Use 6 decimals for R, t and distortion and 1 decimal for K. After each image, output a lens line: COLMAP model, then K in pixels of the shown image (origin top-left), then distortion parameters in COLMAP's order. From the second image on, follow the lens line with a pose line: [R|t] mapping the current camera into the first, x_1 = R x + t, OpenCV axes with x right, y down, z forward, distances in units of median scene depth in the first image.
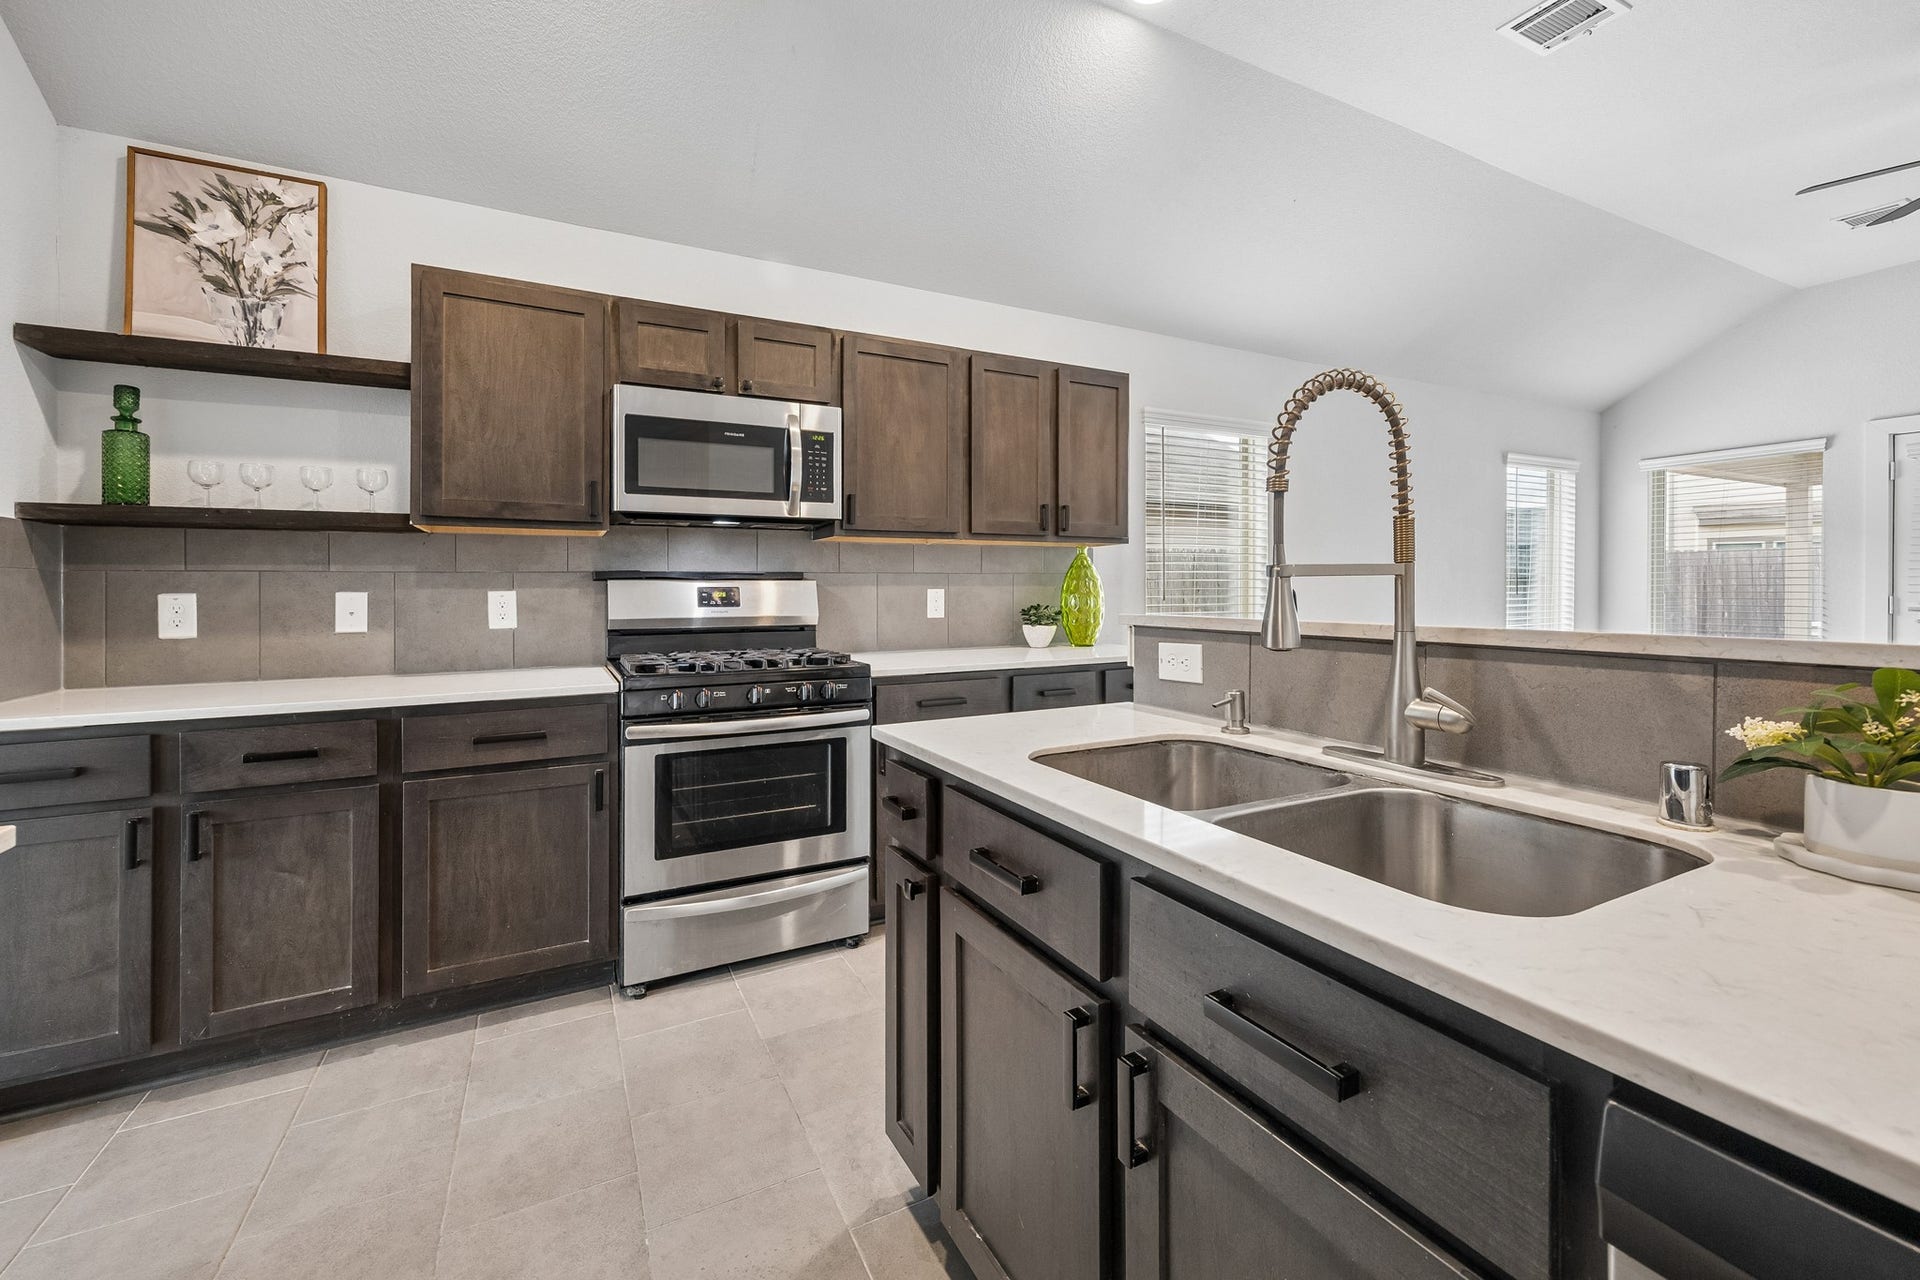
lens RADIAL K [[762.0, 0, 934.4], [0, 762.0, 584.3], [0, 0, 1]] dist [0.003052, 0.000078]
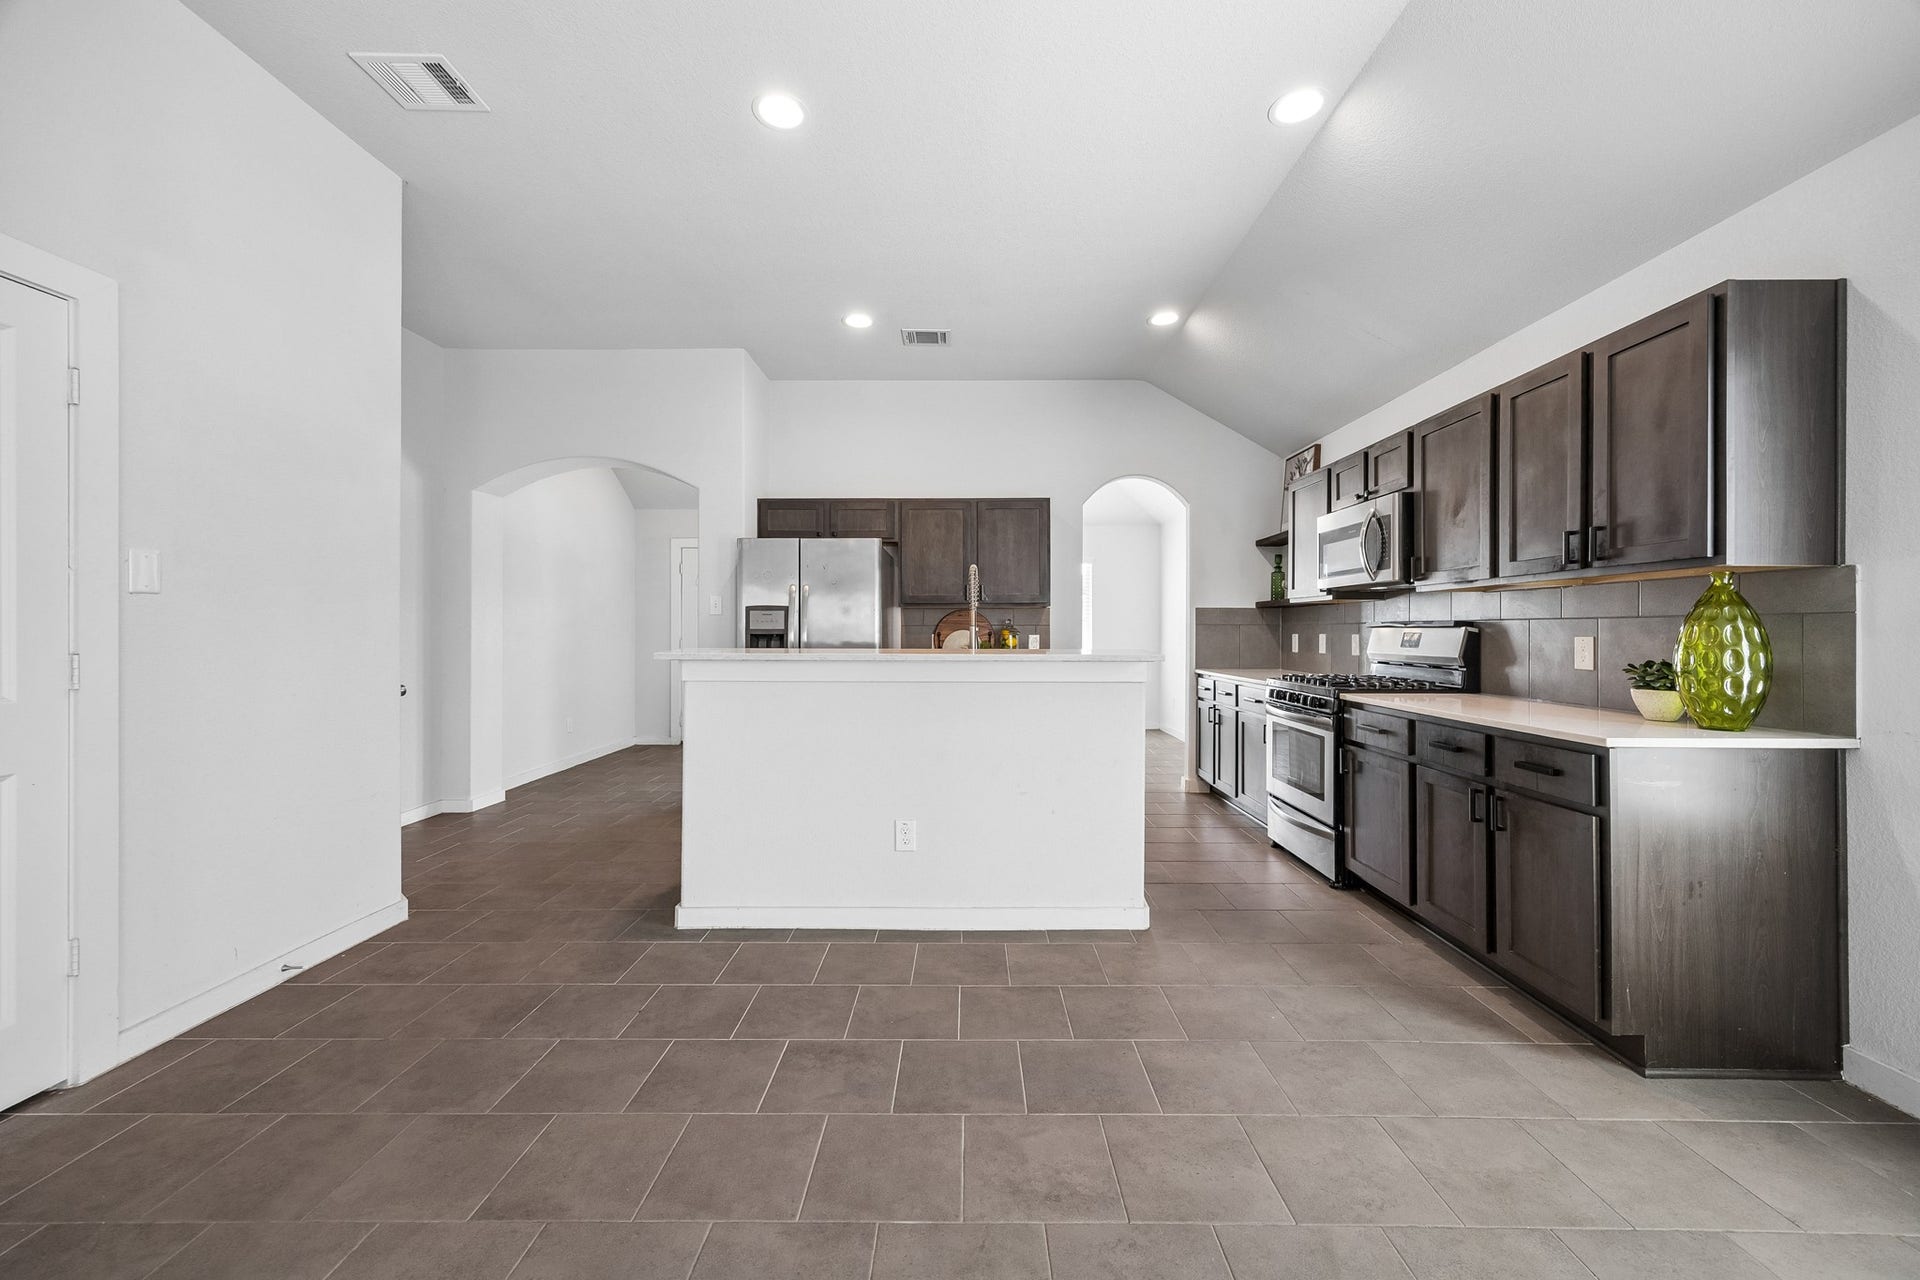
lens RADIAL K [[762.0, 0, 995.2], [0, 762.0, 625.7], [0, 0, 1]] dist [0.003052, 0.000078]
pose [[-0.423009, 0.003239, -0.906120, 1.574060], [0.011736, 0.999929, -0.001904, -0.019570], [0.906050, -0.011440, -0.423017, 1.105705]]
